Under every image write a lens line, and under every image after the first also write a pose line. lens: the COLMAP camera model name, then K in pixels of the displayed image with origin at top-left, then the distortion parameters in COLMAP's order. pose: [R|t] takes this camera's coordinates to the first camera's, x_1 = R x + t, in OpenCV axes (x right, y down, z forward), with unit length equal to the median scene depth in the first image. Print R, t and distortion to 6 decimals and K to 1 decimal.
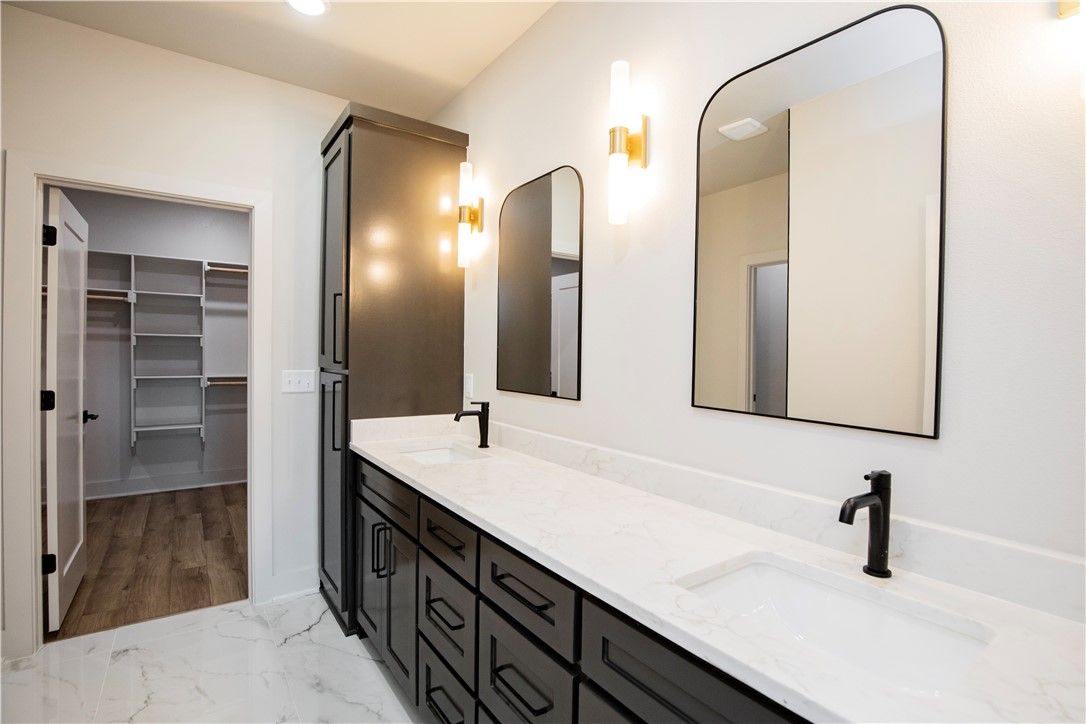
lens RADIAL K [[505.1, 0, 544.6], [0, 505.1, 361.9], [0, 0, 1]] dist [-0.036417, 0.007450]
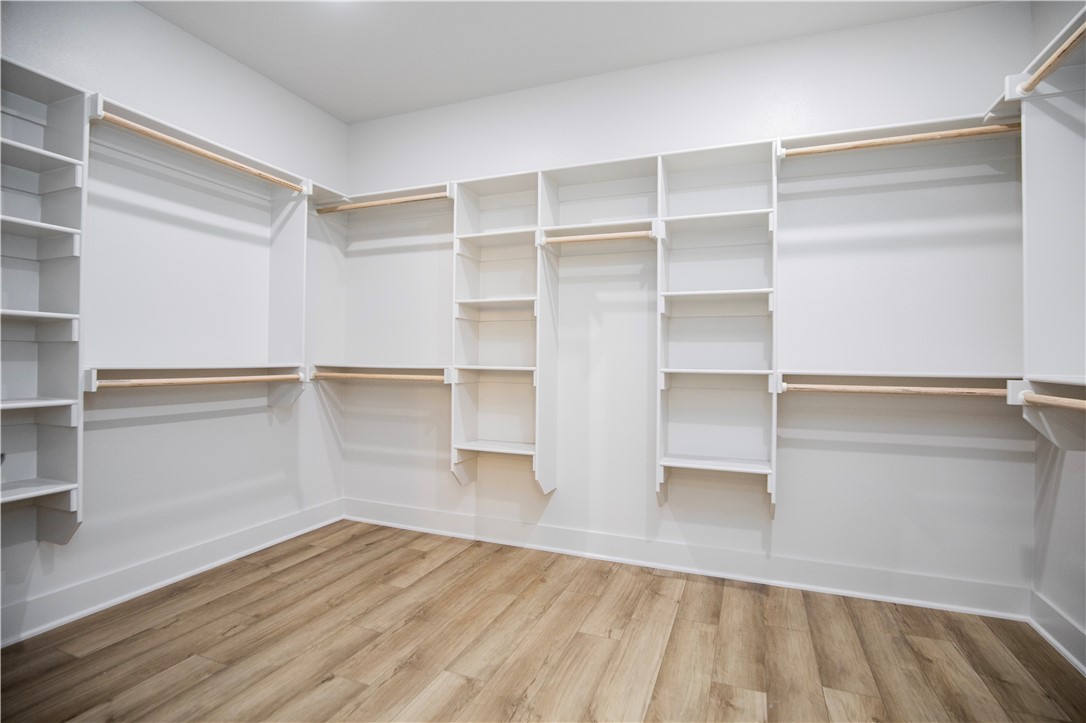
lens RADIAL K [[505.1, 0, 546.6], [0, 505.1, 362.8], [0, 0, 1]] dist [-0.036417, 0.007450]
pose [[0.529037, -0.005014, -0.848584, -0.395368], [-0.010998, 0.999858, -0.012765, 0.030782], [0.848528, 0.016086, 0.528907, 0.561425]]
